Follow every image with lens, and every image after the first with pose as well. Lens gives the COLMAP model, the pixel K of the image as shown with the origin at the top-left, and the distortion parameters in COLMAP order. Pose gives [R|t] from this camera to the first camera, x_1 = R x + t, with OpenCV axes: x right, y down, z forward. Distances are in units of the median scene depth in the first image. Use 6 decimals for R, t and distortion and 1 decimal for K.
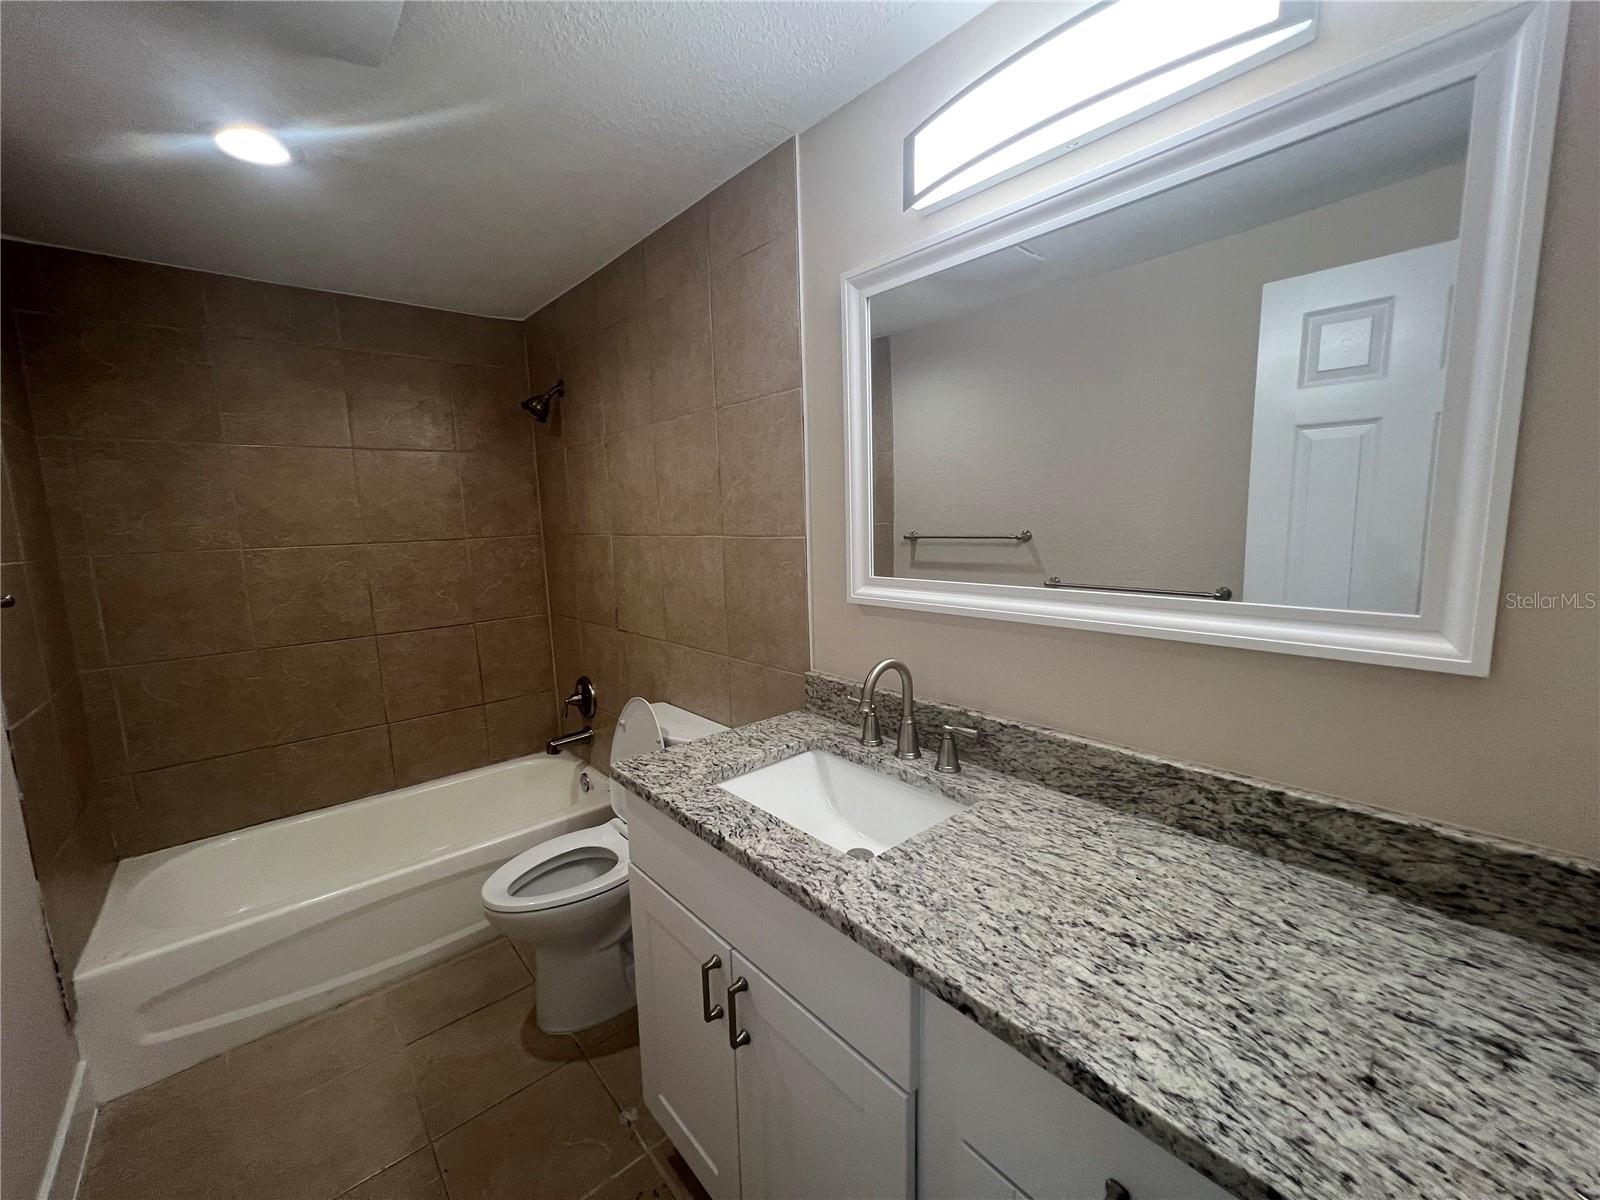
lens RADIAL K [[644.6, 0, 803.3], [0, 644.6, 602.9], [0, 0, 1]] dist [-0.001165, -0.000003]
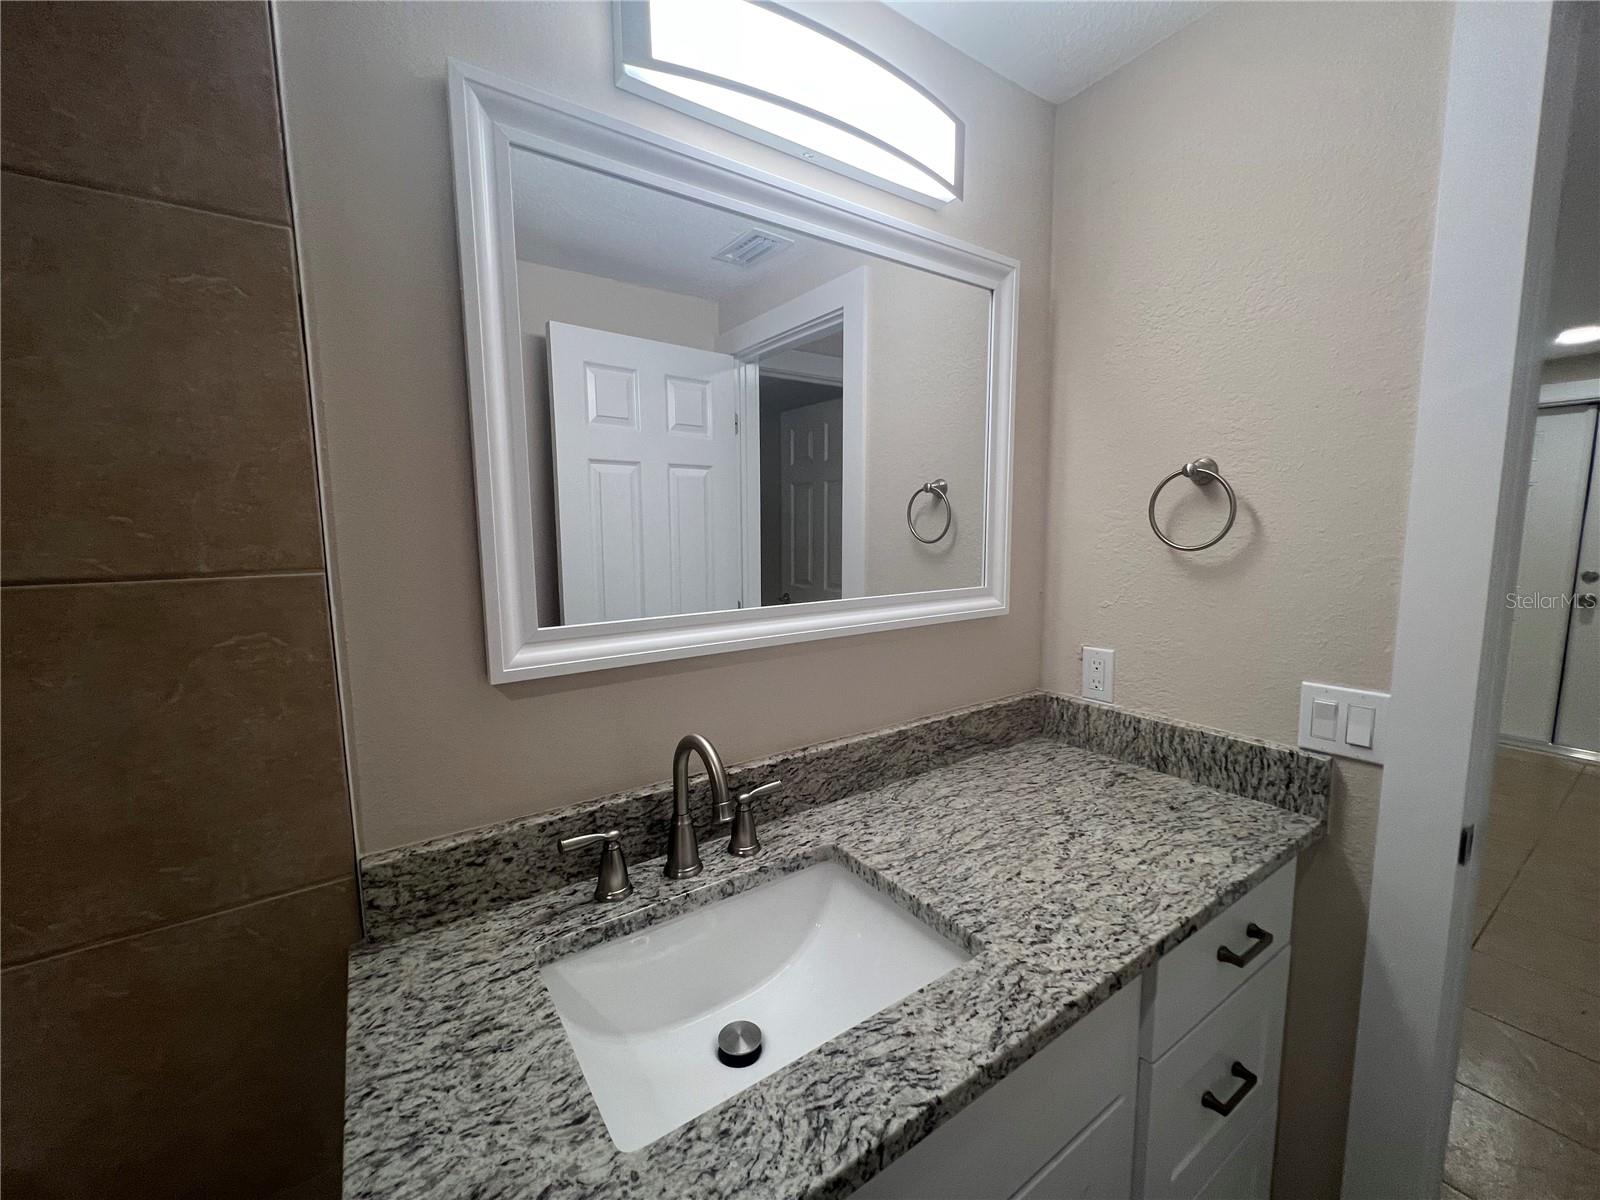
lens RADIAL K [[644.6, 0, 796.7], [0, 644.6, 602.8], [0, 0, 1]] dist [-0.001165, -0.000003]
pose [[0.116048, -0.092243, 0.988951, -0.581226], [0.143360, 0.986808, 0.075221, -0.097971], [-0.982843, 0.133047, 0.127741, 0.905101]]
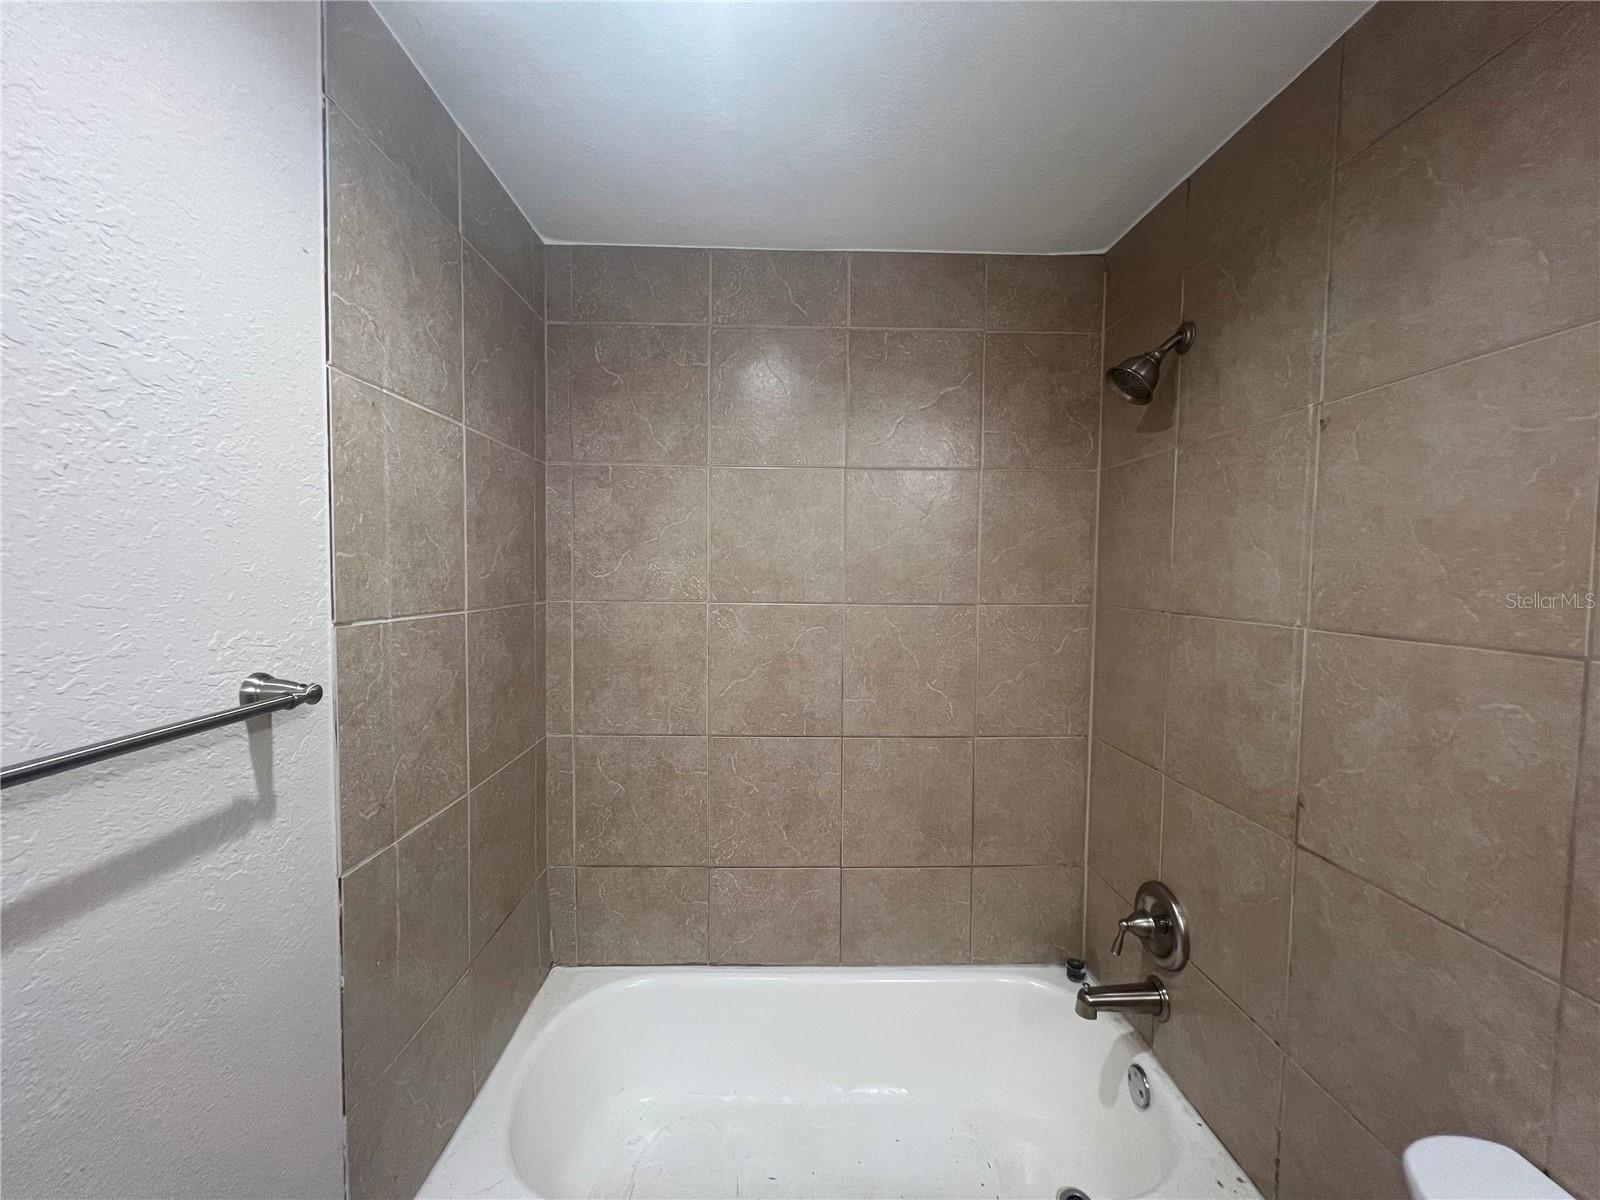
lens RADIAL K [[644.6, 0, 798.5], [0, 644.6, 595.6], [0, 0, 1]] dist [-0.001165, -0.000003]
pose [[0.773919, 0.066826, -0.629749, -0.294680], [-0.122792, 0.991380, -0.045703, -0.065472], [0.621266, 0.112698, 0.775453, 0.448852]]
